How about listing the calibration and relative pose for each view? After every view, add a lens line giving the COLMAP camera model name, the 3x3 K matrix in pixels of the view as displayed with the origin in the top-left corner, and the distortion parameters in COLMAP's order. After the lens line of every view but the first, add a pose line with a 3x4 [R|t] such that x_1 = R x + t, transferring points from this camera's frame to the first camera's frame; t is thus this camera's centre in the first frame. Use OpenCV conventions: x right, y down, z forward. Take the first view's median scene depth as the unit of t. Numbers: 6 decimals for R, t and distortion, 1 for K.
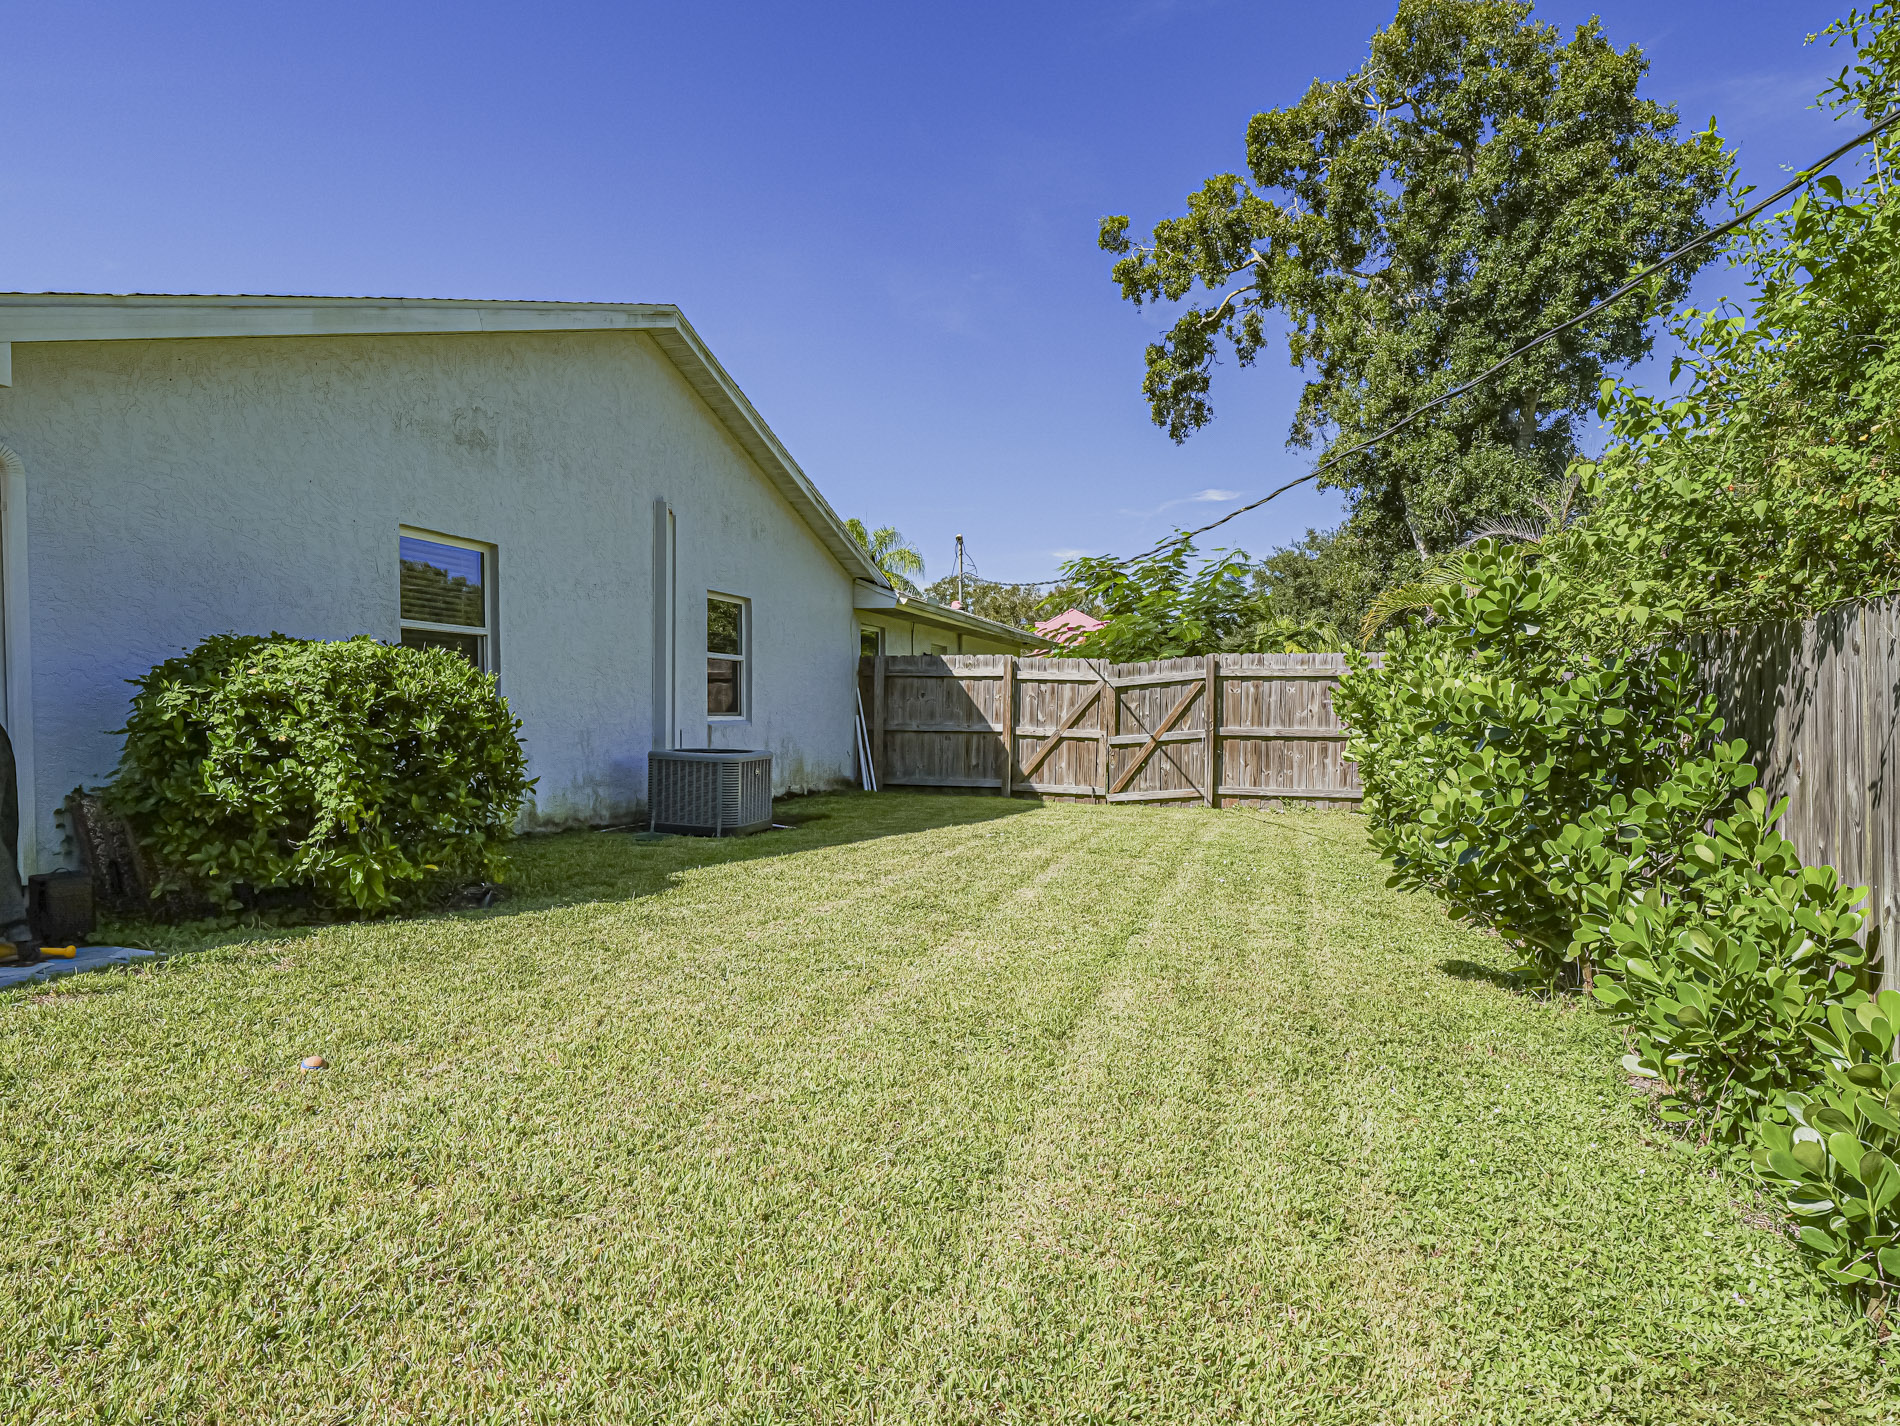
lens RADIAL K [[1109.4, 0, 950.0], [0, 1109.4, 711.0], [0, 0, 1]] dist [0.029401, -0.000810]
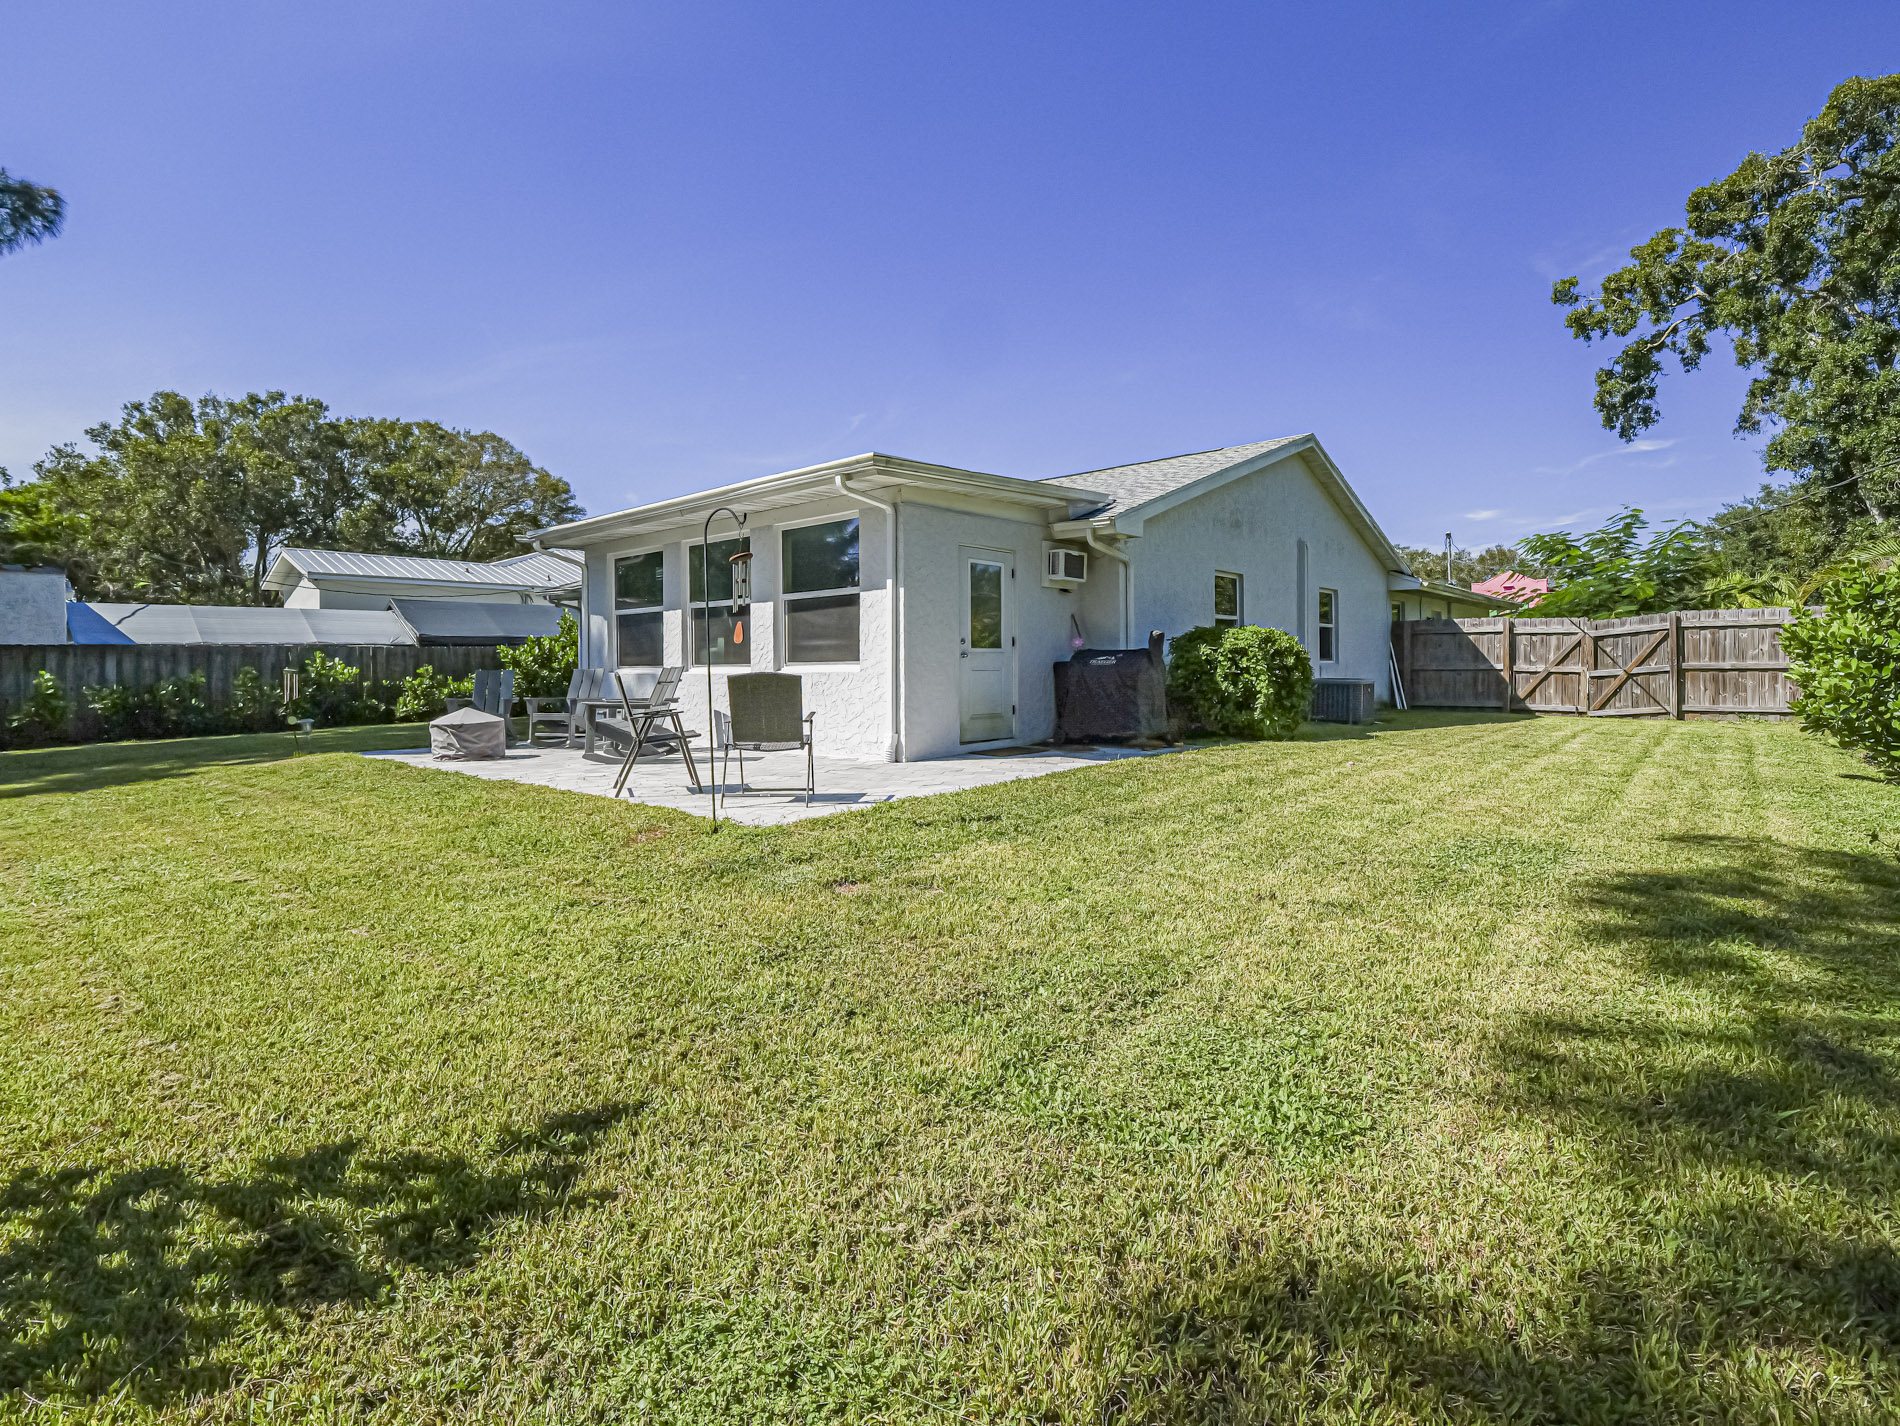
lens RADIAL K [[951.4, 0, 948.9], [0, 951.4, 655.2], [0, 0, 1]] dist [-0.001668, -0.000042]
pose [[0.919504, -0.021801, -0.392475, -0.102247], [0.016454, 0.999720, -0.016982, 0.007298], [0.392735, 0.009157, 0.919606, -0.349253]]
